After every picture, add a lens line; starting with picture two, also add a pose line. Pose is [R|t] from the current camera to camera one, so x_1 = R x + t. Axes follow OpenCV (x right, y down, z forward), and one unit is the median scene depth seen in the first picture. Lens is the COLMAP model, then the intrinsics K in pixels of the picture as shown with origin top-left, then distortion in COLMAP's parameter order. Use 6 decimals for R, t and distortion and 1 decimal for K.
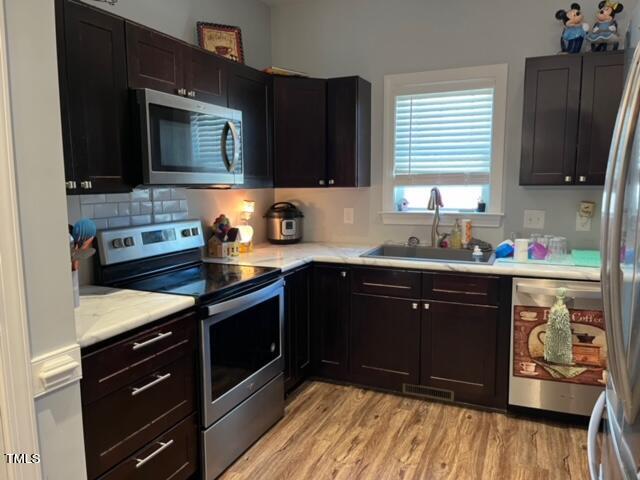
lens RADIAL K [[482.1, 0, 324.5], [0, 482.1, 241.6], [0, 0, 1]] dist [0.042759, -0.066148]
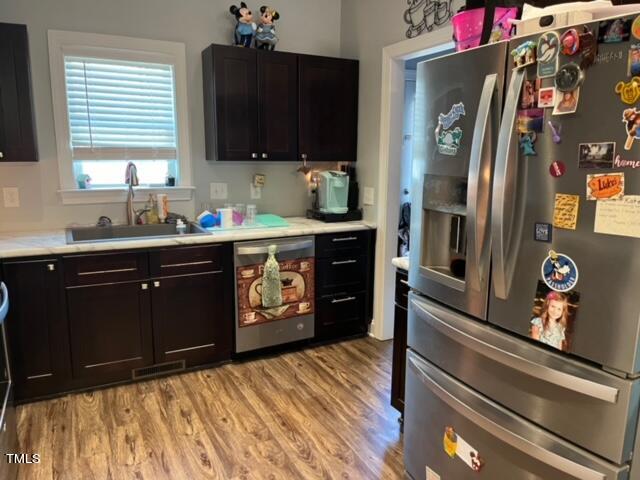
lens RADIAL K [[482.1, 0, 326.6], [0, 482.1, 242.6], [0, 0, 1]] dist [0.042759, -0.066148]
pose [[0.624502, -0.130354, 0.770069, -0.325896], [0.085678, 0.991457, 0.098347, -0.017714], [-0.776310, 0.004560, 0.630335, 0.110037]]
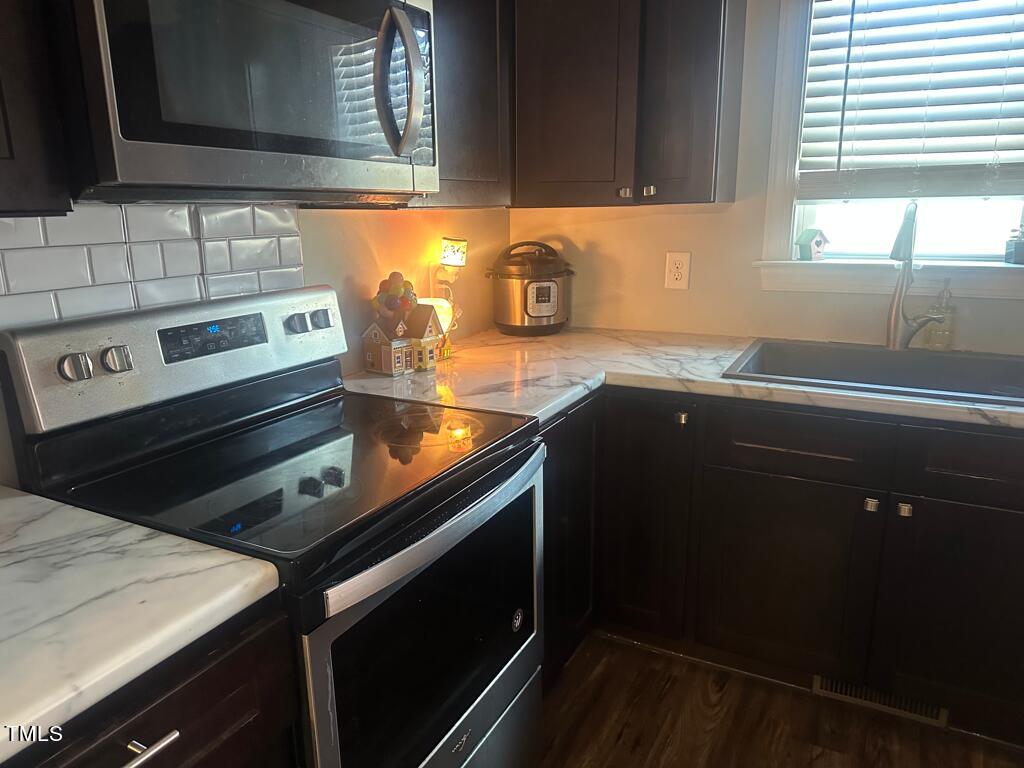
lens RADIAL K [[714.2, 0, 511.4], [0, 714.2, 389.2], [0, 0, 1]] dist [0.032323, -0.014288]
pose [[0.996757, 0.010974, -0.079719, -0.062395], [-0.001132, 0.992473, 0.122461, -0.035098], [0.080463, -0.121973, 0.989267, 0.413464]]
